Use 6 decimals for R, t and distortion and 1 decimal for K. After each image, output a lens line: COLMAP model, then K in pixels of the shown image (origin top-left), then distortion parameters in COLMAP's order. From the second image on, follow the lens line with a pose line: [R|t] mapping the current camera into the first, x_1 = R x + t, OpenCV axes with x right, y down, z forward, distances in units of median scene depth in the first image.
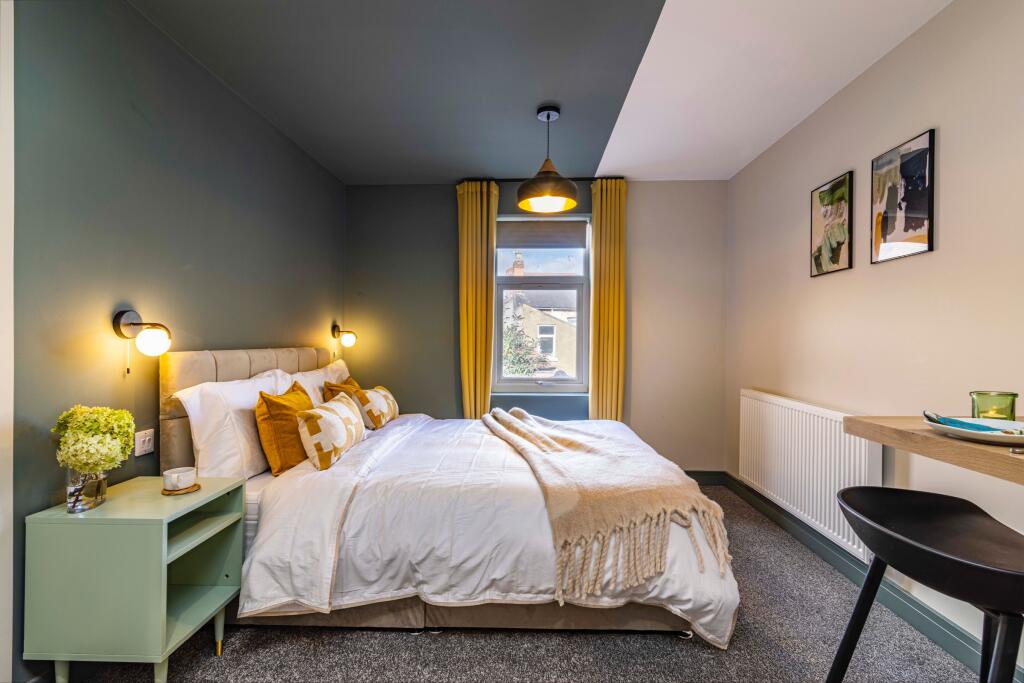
lens RADIAL K [[473.3, 0, 512.0], [0, 473.3, 341.5], [0, 0, 1]] dist [0.002642, 0.000491]
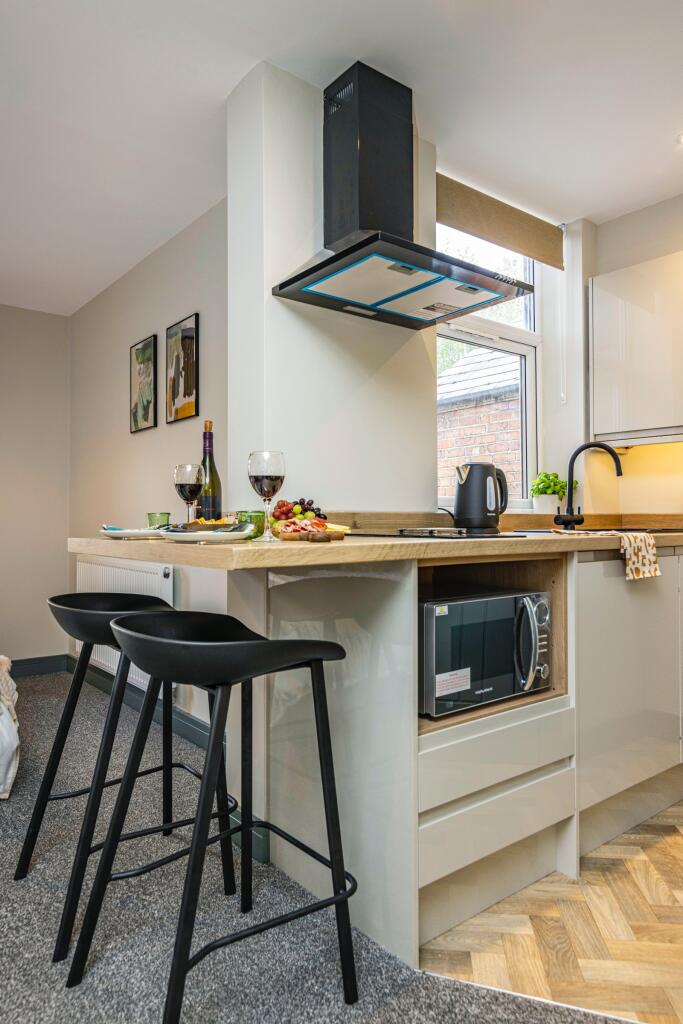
lens RADIAL K [[684.4, 0, 341.5], [0, 684.4, 512.0], [0, 0, 1]] dist [-0.005203, -0.001158]
pose [[0.762223, -0.001533, 0.647313, 0.052924], [0.012948, 0.999833, -0.012878, 0.069613], [-0.647185, 0.018197, 0.762116, -0.488500]]
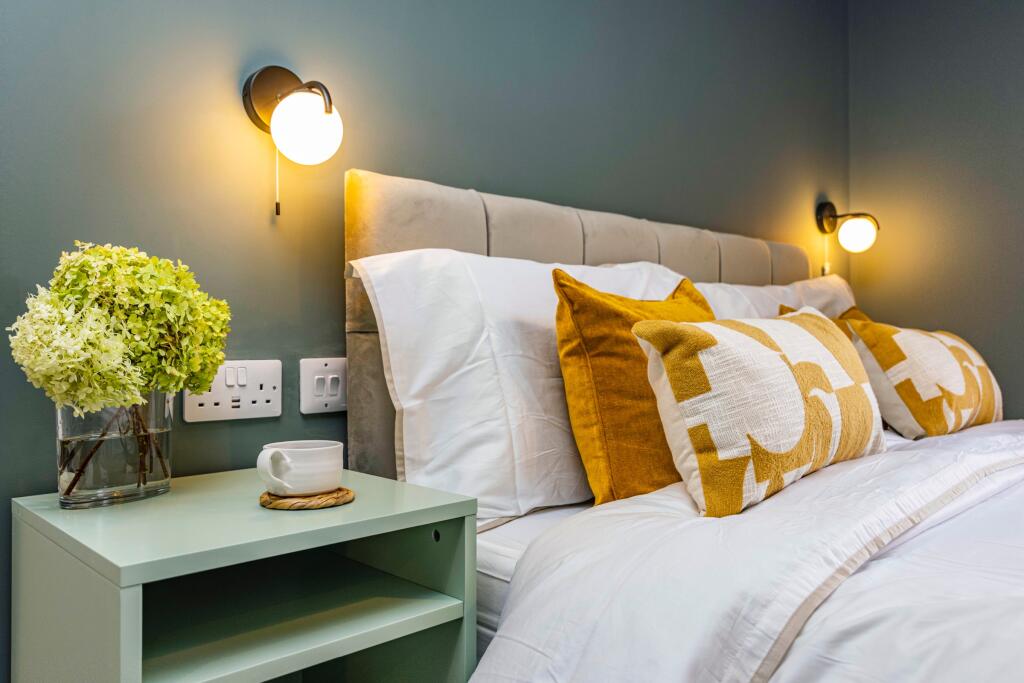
lens RADIAL K [[752.9, 0, 512.0], [0, 752.9, 341.5], [0, 0, 1]] dist [-0.008207, -0.005541]
pose [[0.691731, -0.015138, -0.721996, -0.143277], [0.011154, 0.999885, -0.010279, 0.160155], [0.722069, -0.000943, 0.691821, 0.570722]]
